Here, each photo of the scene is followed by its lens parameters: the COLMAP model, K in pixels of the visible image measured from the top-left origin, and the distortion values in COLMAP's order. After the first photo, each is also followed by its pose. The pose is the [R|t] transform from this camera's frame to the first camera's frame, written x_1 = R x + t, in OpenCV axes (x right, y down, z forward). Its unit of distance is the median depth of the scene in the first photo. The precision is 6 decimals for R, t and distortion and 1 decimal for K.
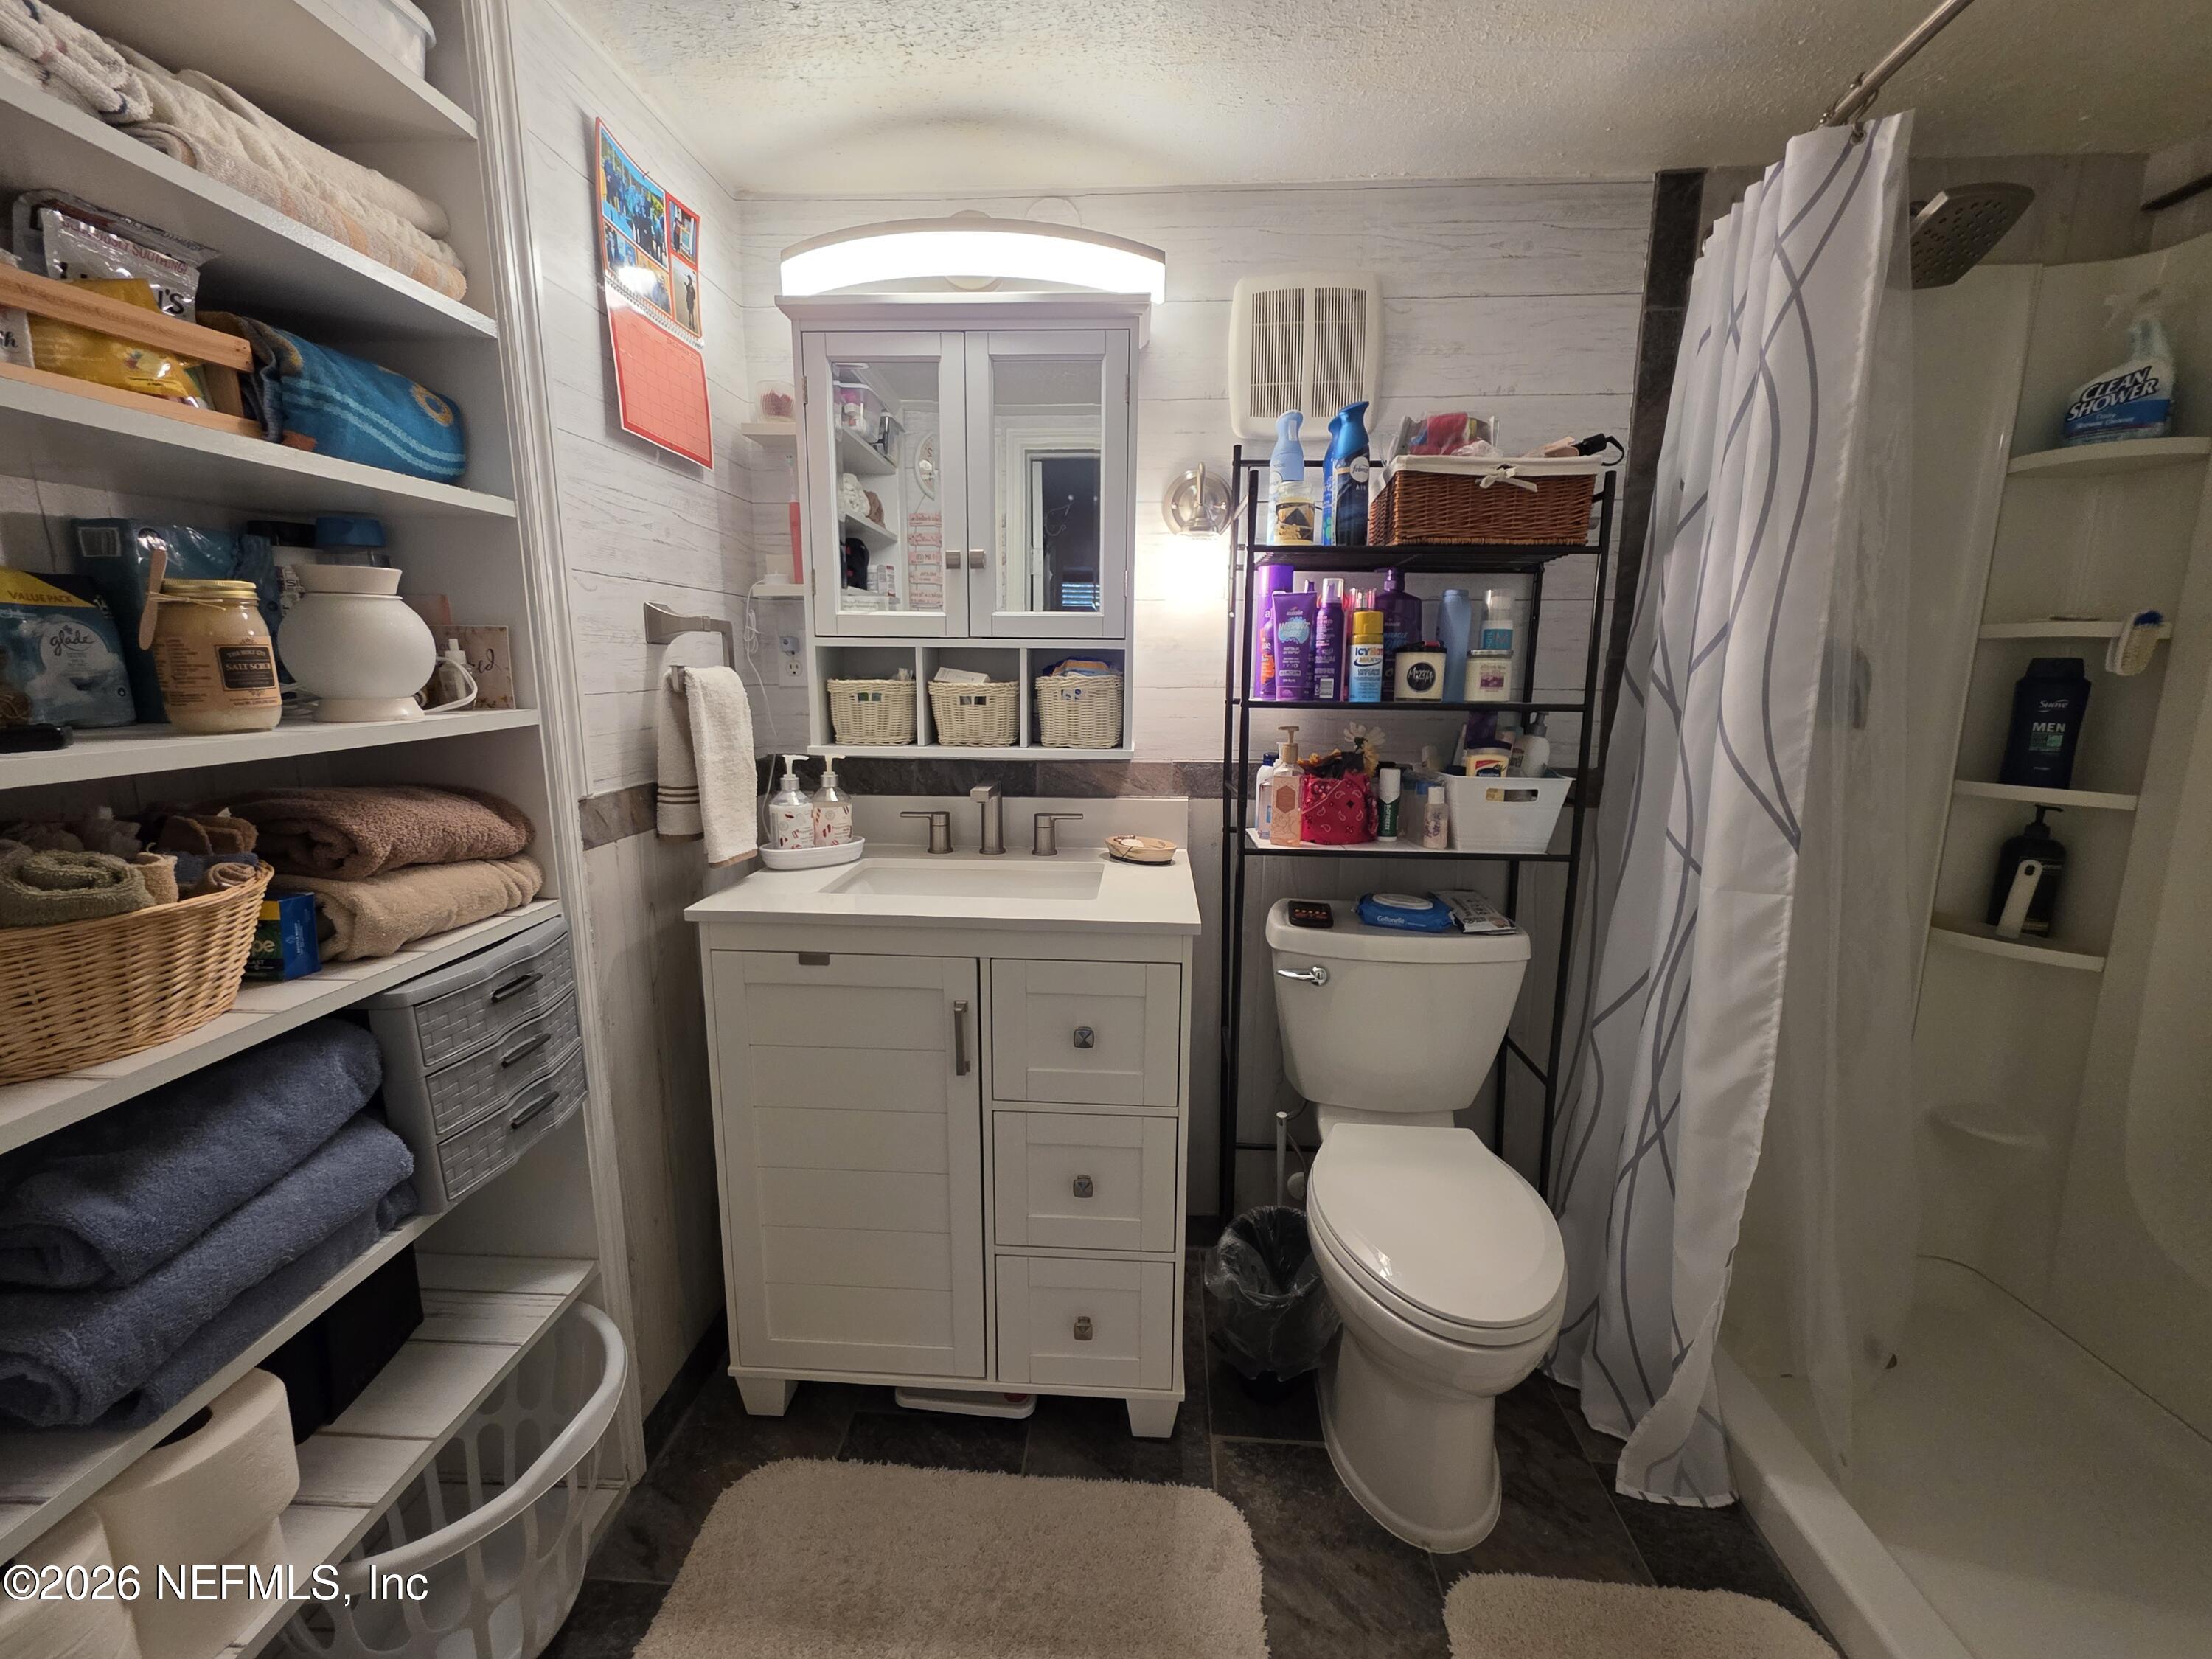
lens RADIAL K [[885.7, 0, 1091.5], [0, 885.7, 816.6], [0, 0, 1]] dist [-0.001271, 0.001138]
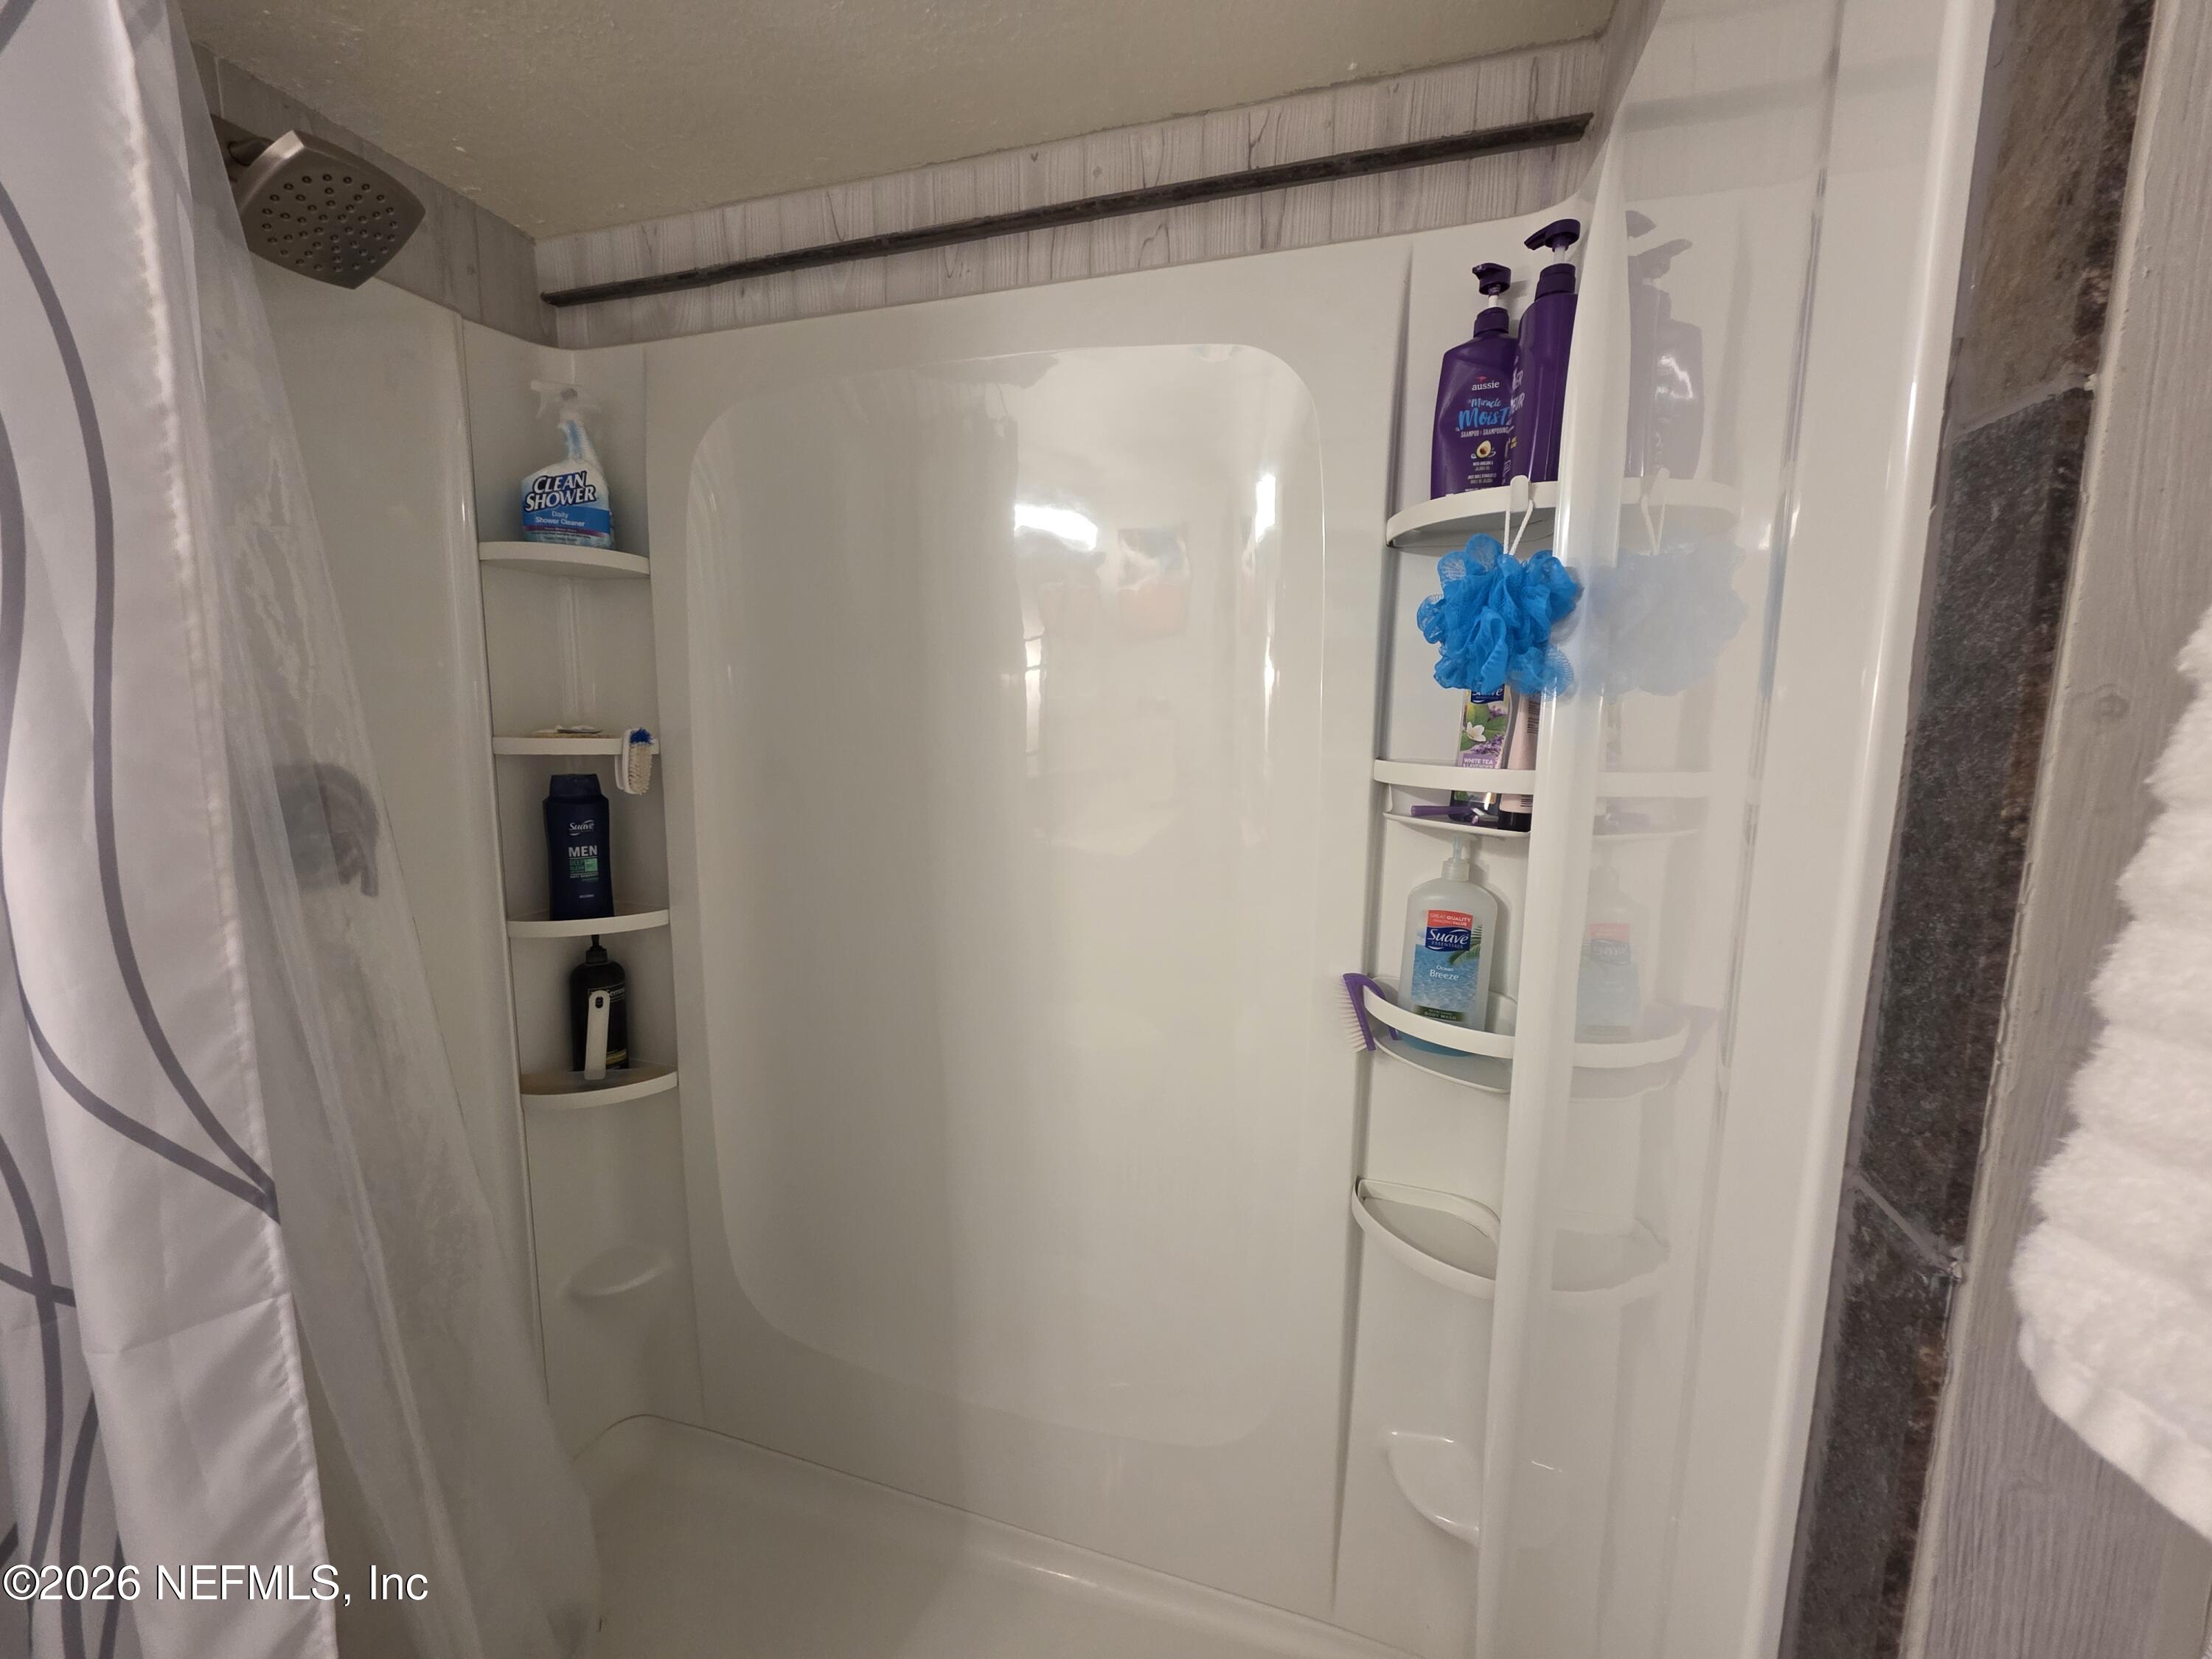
lens RADIAL K [[885.7, 0, 1110.9], [0, 885.7, 813.1], [0, 0, 1]] dist [-0.001271, 0.001138]
pose [[0.203196, -0.126422, 0.970942, 0.341468], [0.154536, 0.983342, 0.095696, -0.151948], [-0.966866, 0.130600, 0.219348, 0.296161]]
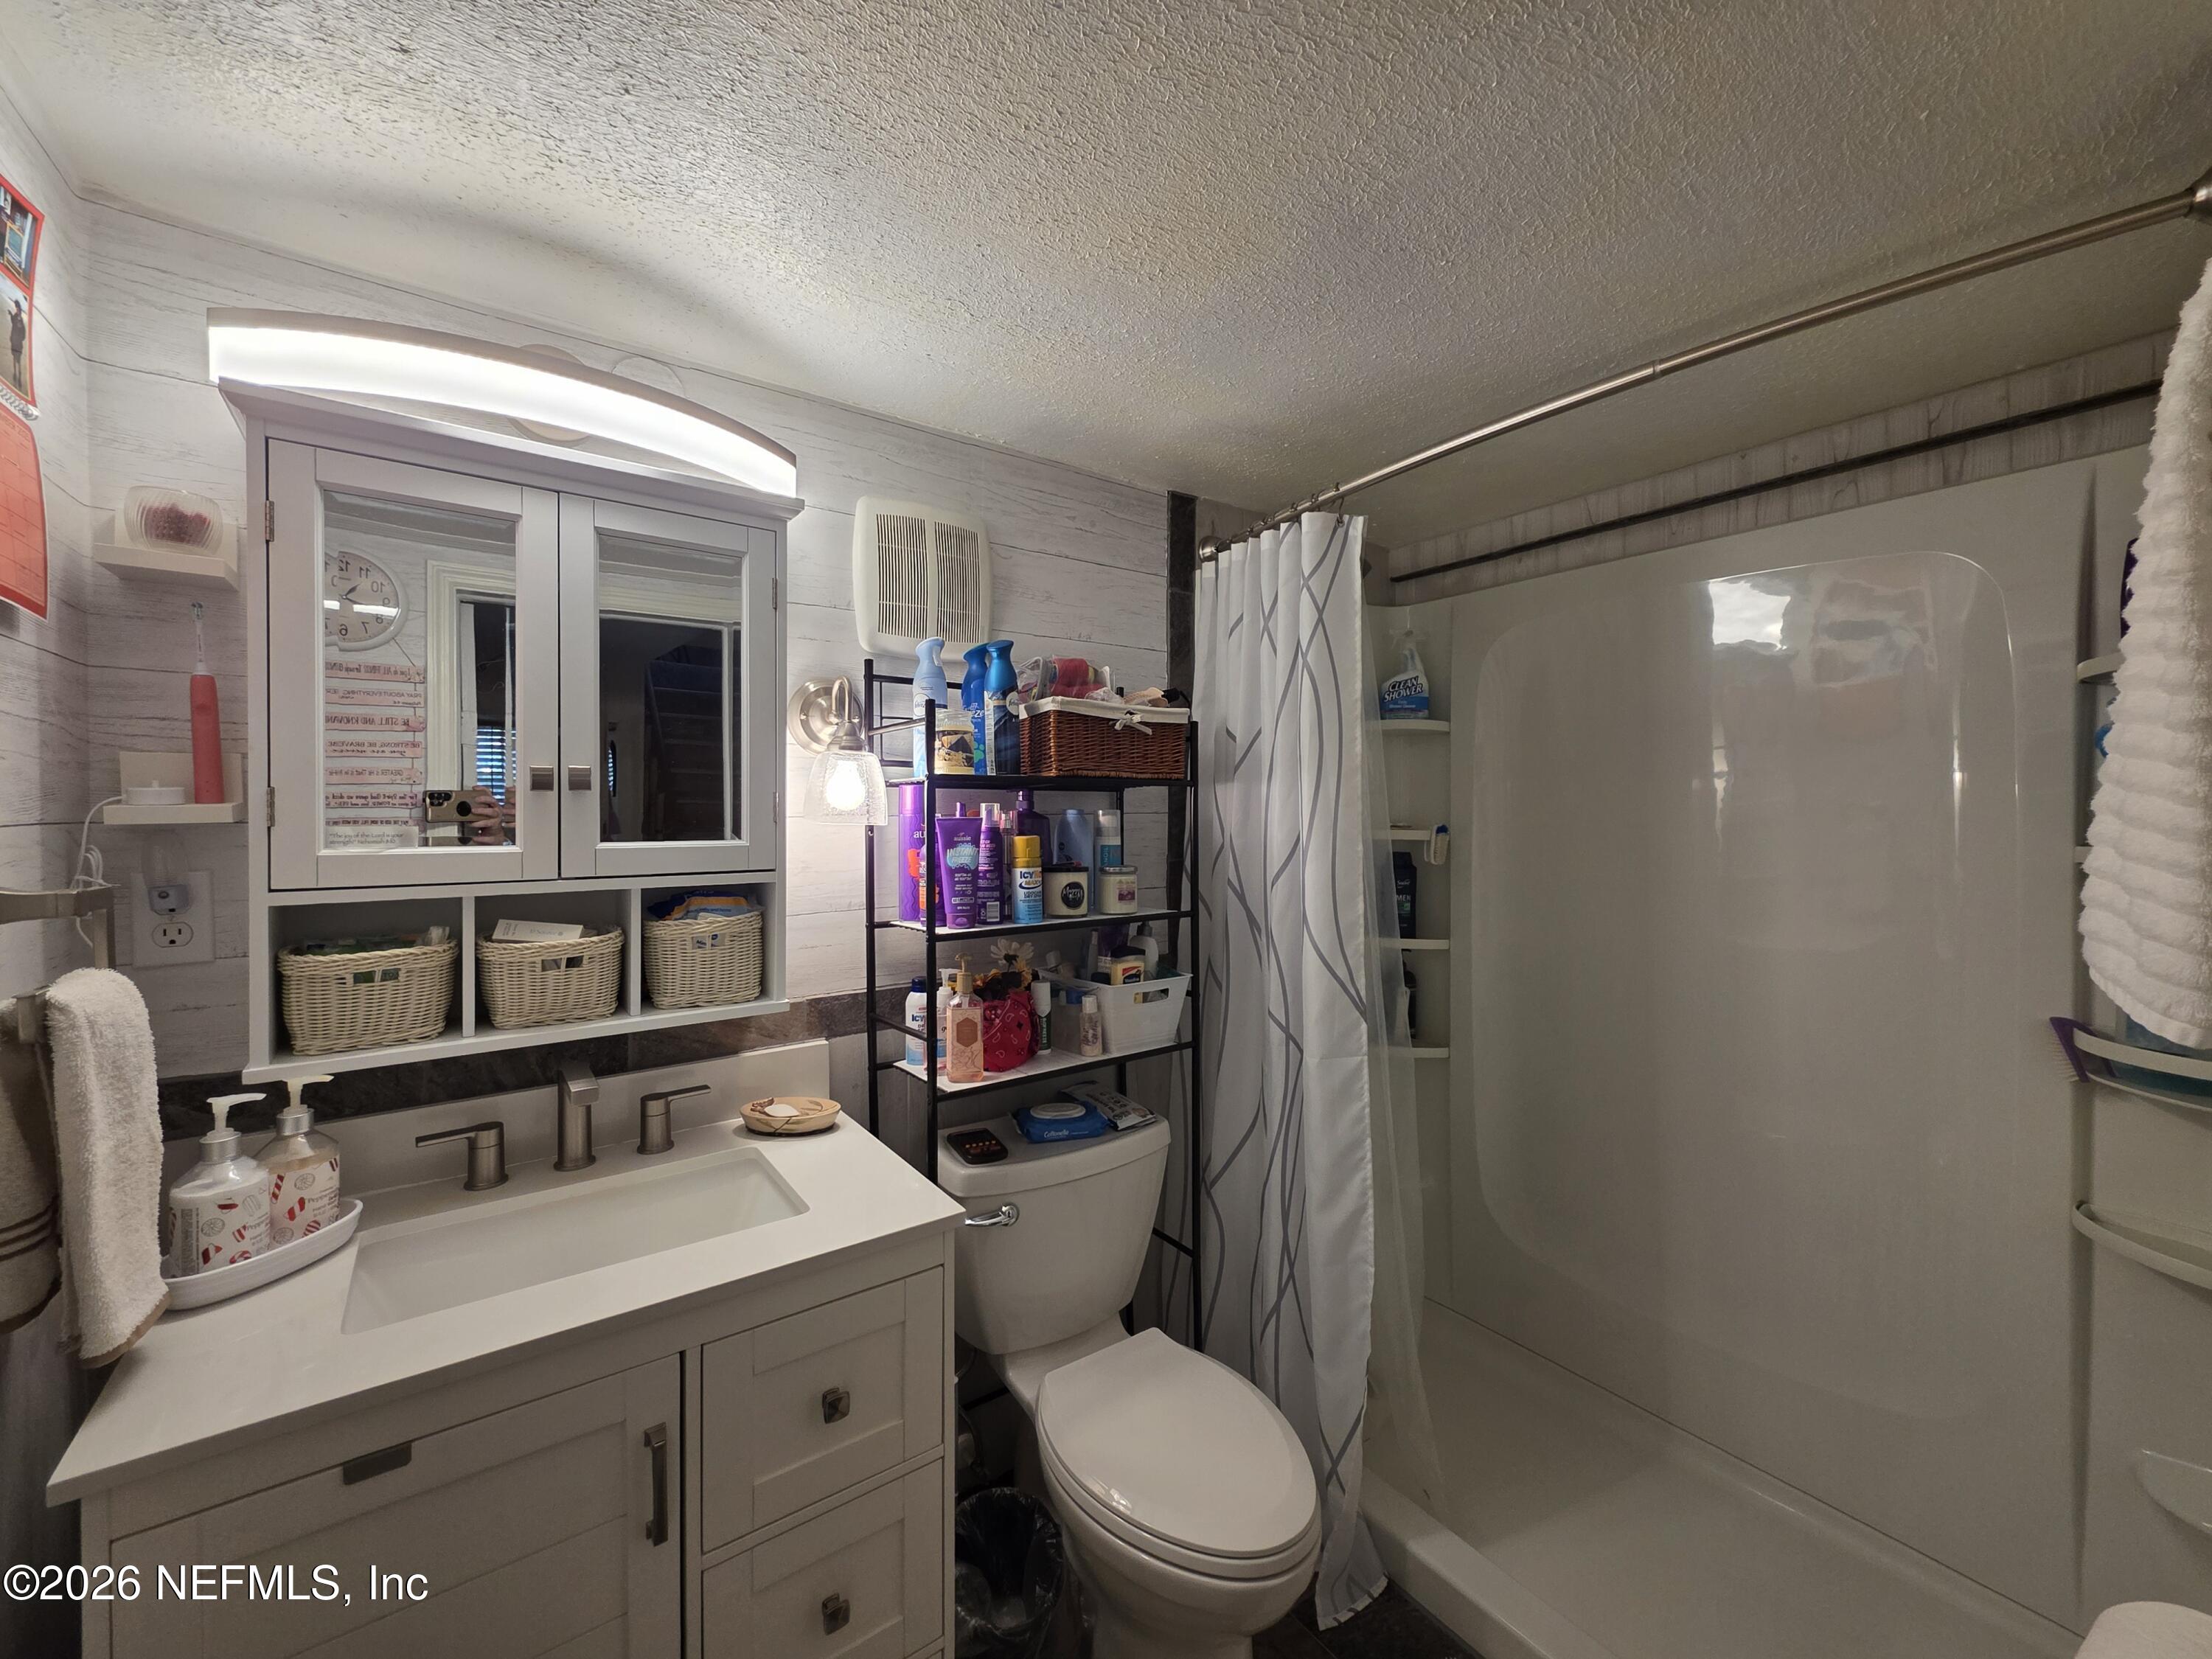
lens RADIAL K [[885.7, 0, 1095.8], [0, 885.7, 816.6], [0, 0, 1]] dist [-0.001271, 0.001138]
pose [[0.771065, -0.015151, 0.636576, -0.292442], [0.114007, 0.986847, -0.114606, -0.132497], [-0.626467, 0.160943, 0.762651, 0.169859]]
